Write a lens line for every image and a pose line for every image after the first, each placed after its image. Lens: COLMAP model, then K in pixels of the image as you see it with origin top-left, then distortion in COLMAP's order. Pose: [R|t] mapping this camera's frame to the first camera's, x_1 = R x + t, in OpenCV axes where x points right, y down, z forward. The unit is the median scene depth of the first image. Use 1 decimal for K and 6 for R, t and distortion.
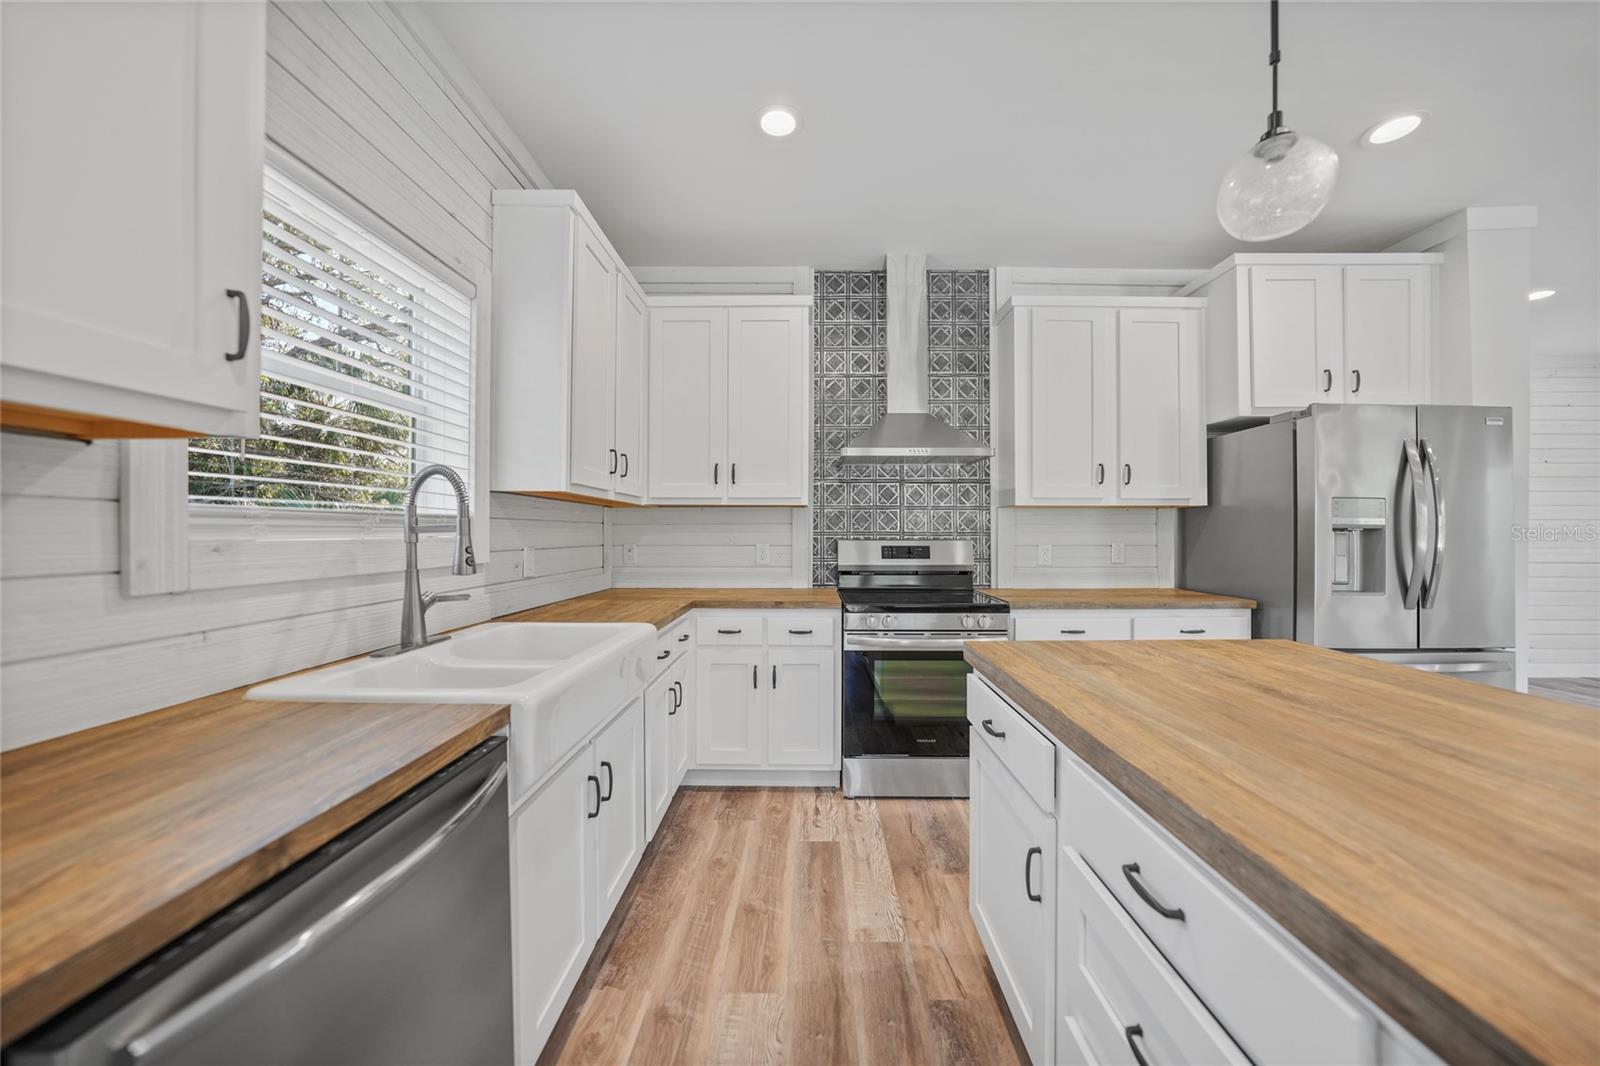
lens RADIAL K [[561.7, 0, 804.1], [0, 561.7, 531.1], [0, 0, 1]] dist [-0.022815, 0.004512]
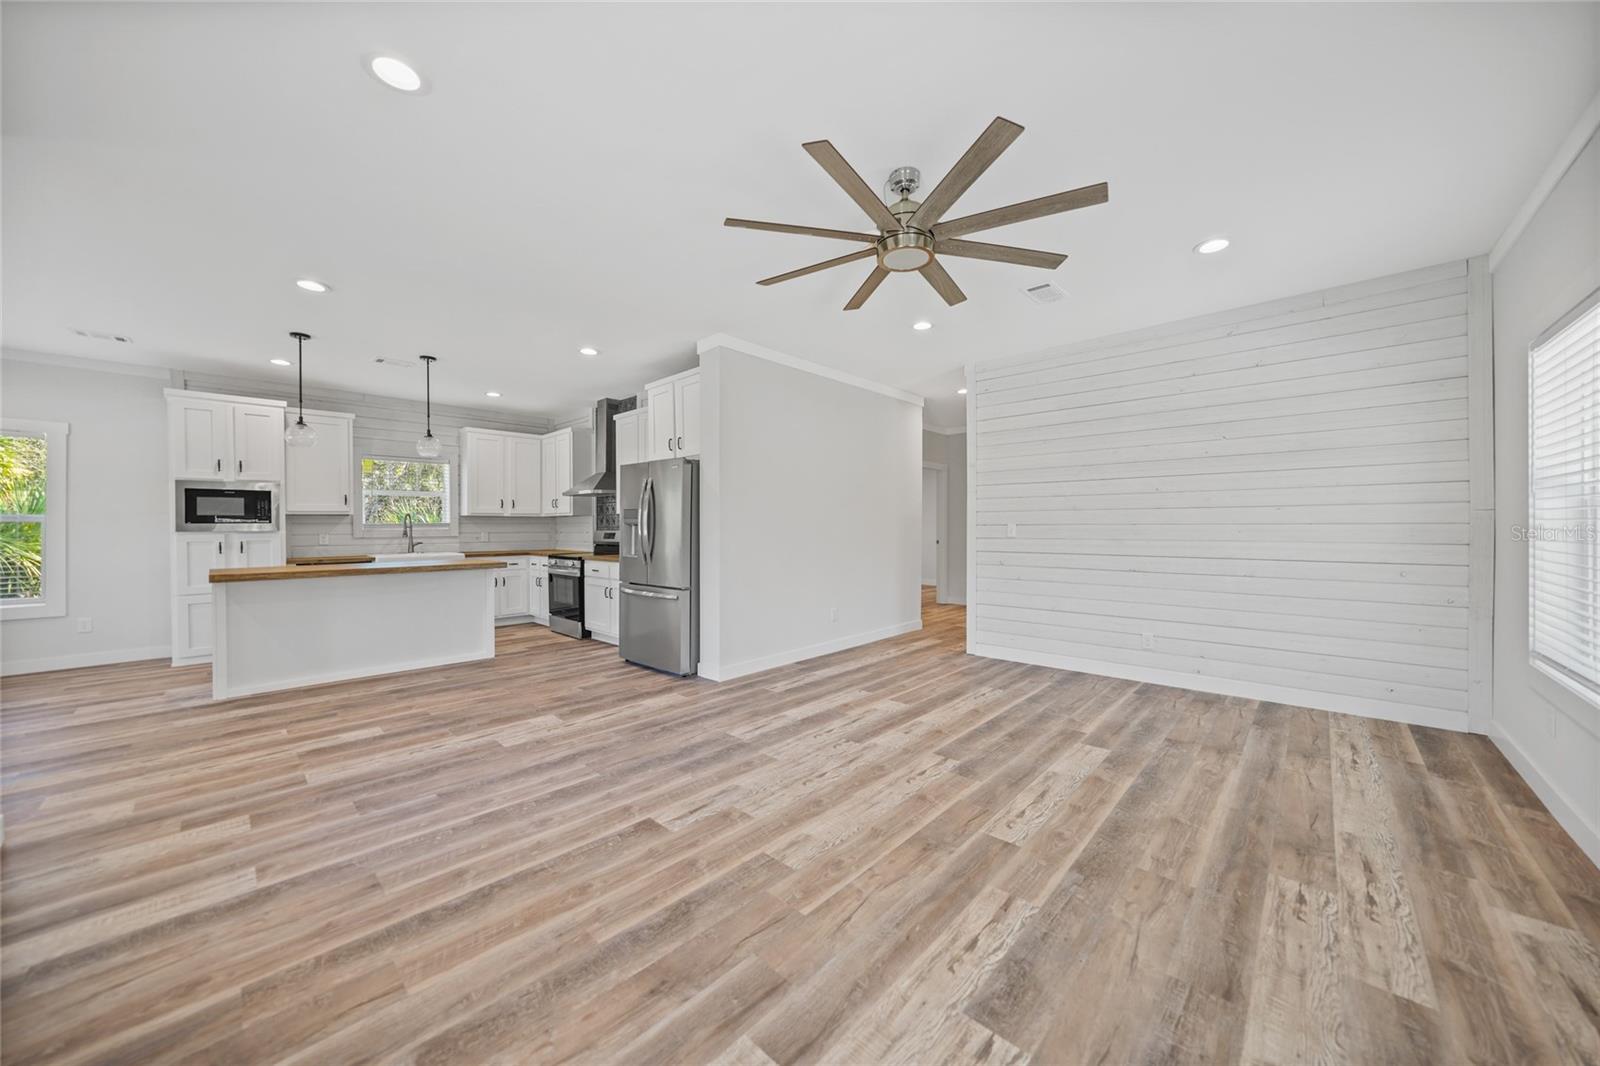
lens RADIAL K [[561.7, 0, 804.3], [0, 561.7, 525.9], [0, 0, 1]] dist [-0.022815, 0.004512]
pose [[0.742692, -0.007605, -0.669590, 2.536604], [0.008188, 0.999964, -0.002275, 0.011512], [0.669583, -0.003793, 0.742728, -0.115662]]
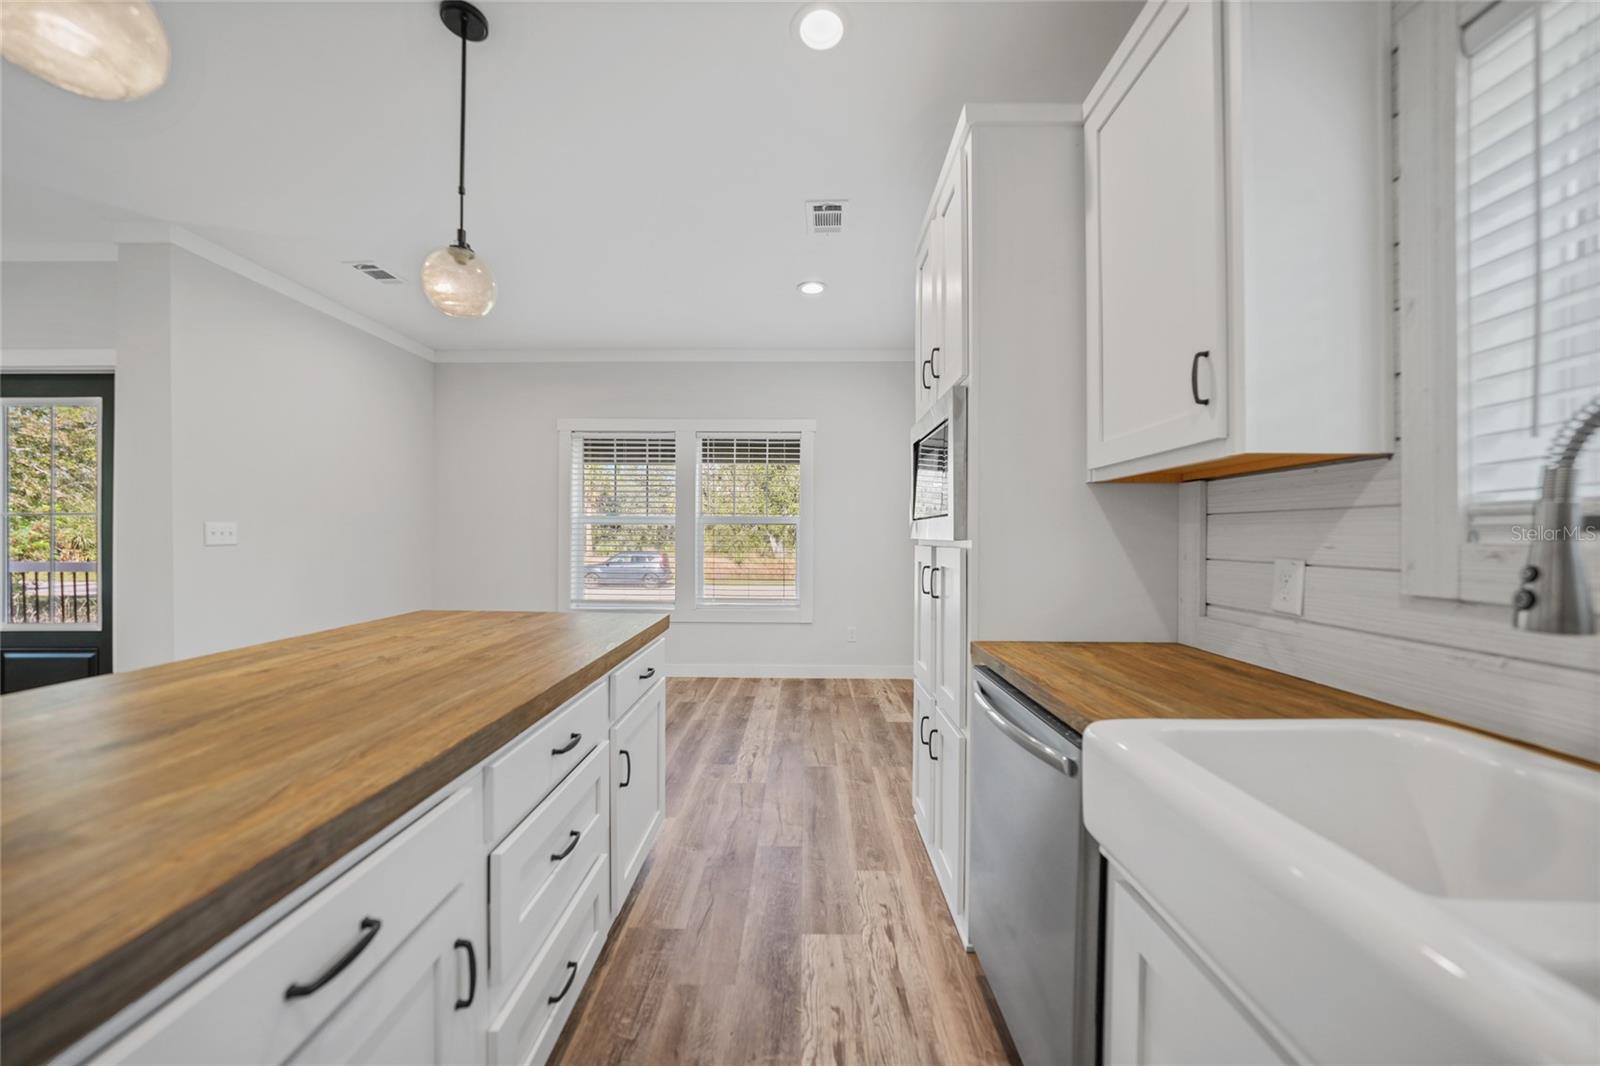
lens RADIAL K [[561.7, 0, 800.7], [0, 561.7, 536.4], [0, 0, 1]] dist [-0.022815, 0.004512]
pose [[-0.999931, -0.009018, -0.007536, -0.014435], [-0.009035, 0.999957, 0.002268, 0.004189], [0.007515, 0.002336, -0.999969, 0.710038]]
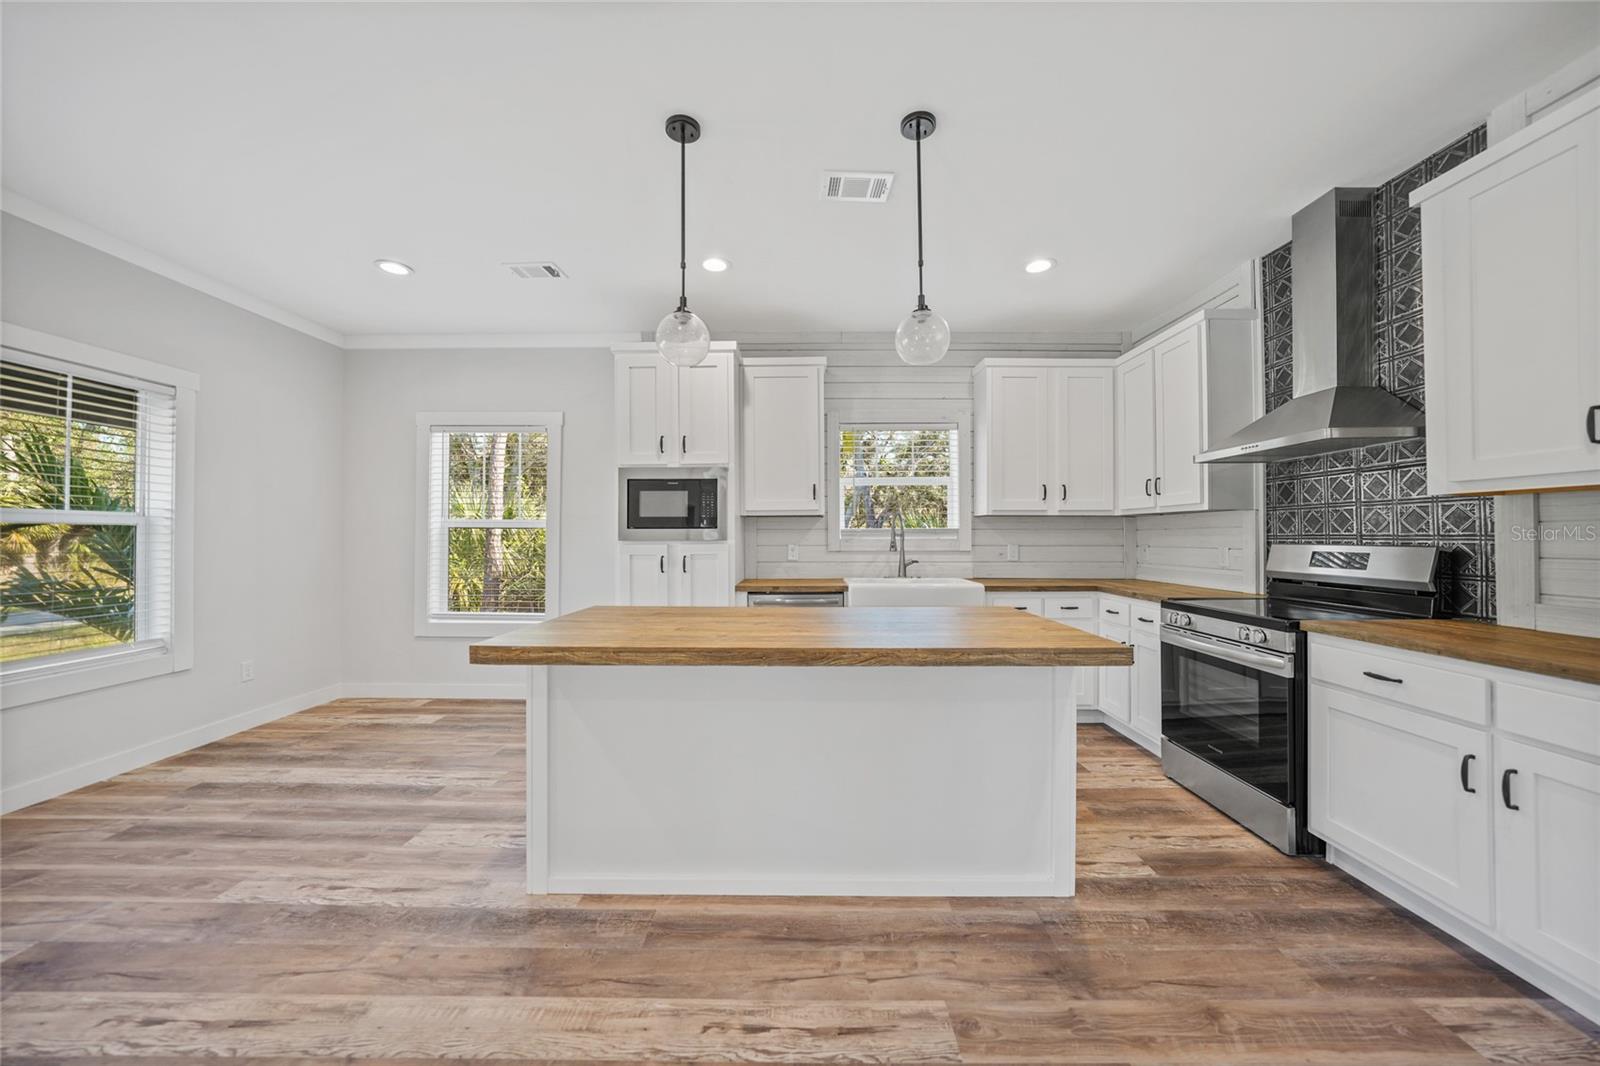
lens RADIAL K [[561.7, 0, 802.8], [0, 561.7, 532.1], [0, 0, 1]] dist [-0.022815, 0.004512]
pose [[0.011781, -0.008598, -0.999894, 1.120430], [0.003555, 0.999957, -0.008557, 0.001940], [0.999924, -0.003454, 0.011812, 0.256521]]
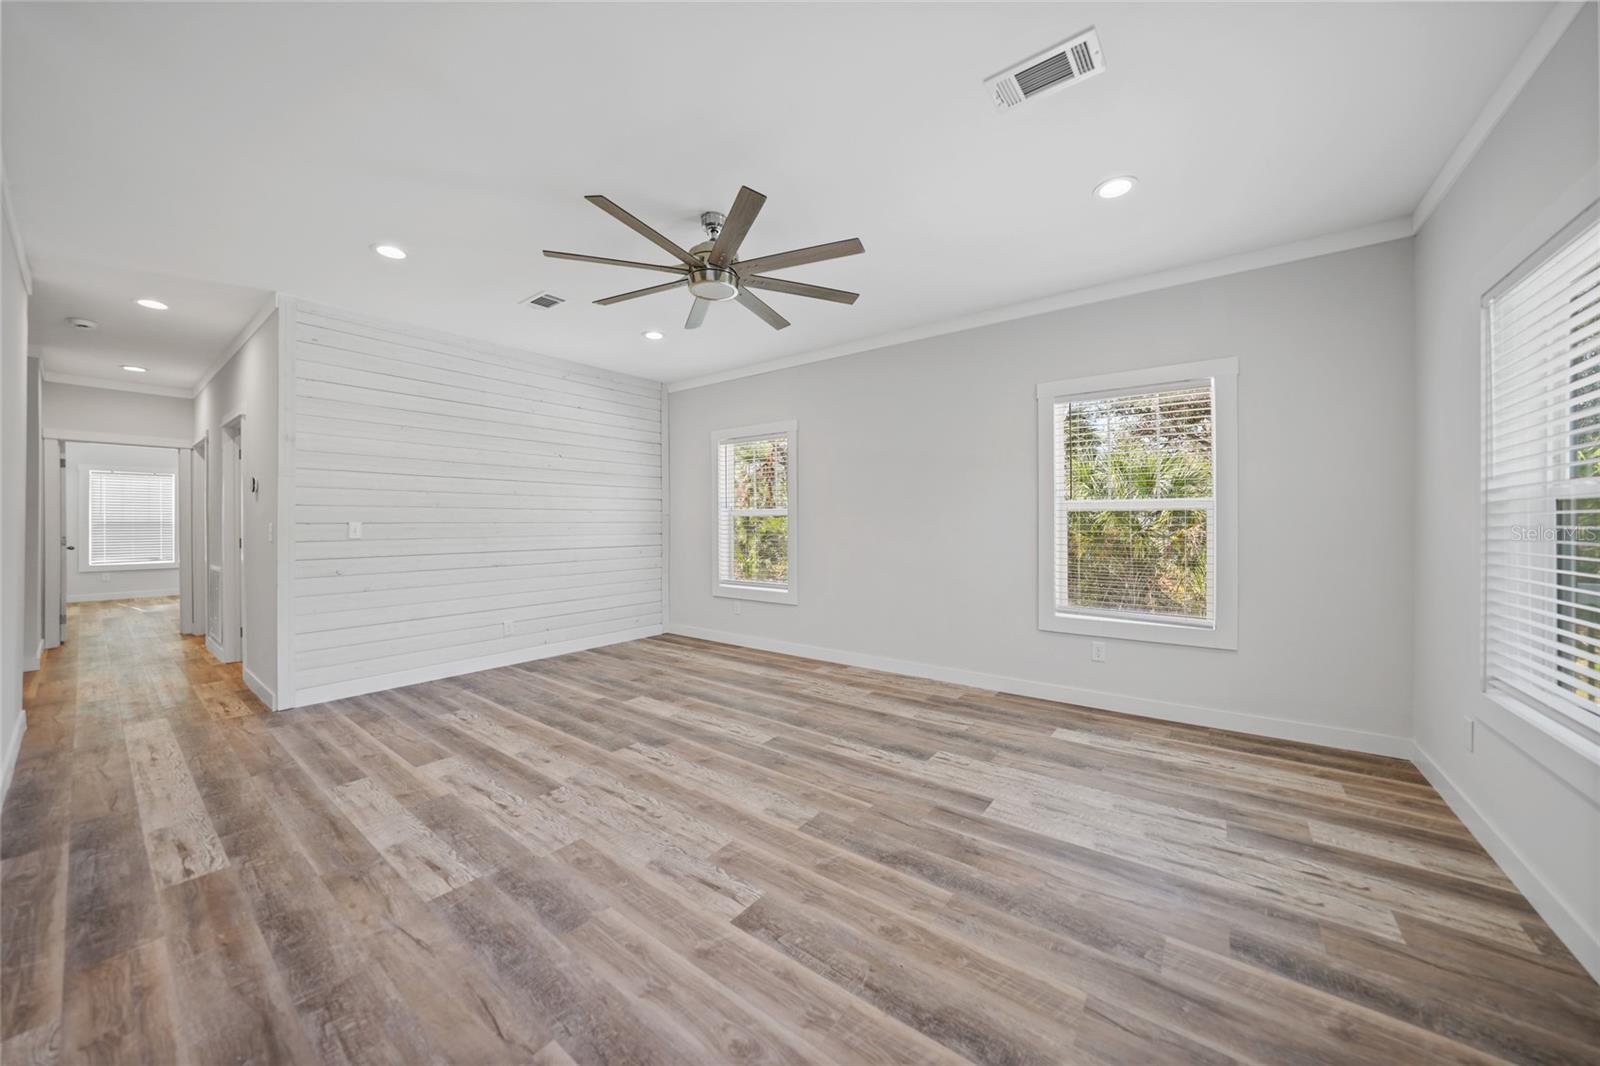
lens RADIAL K [[561.7, 0, 801.8], [0, 561.7, 507.0], [0, 0, 1]] dist [-0.022815, 0.004512]
pose [[0.590959, 0.014433, 0.806573, 1.298940], [0.006078, 0.999732, -0.022342, 0.008044], [-0.806679, 0.018105, 0.590713, -0.077321]]
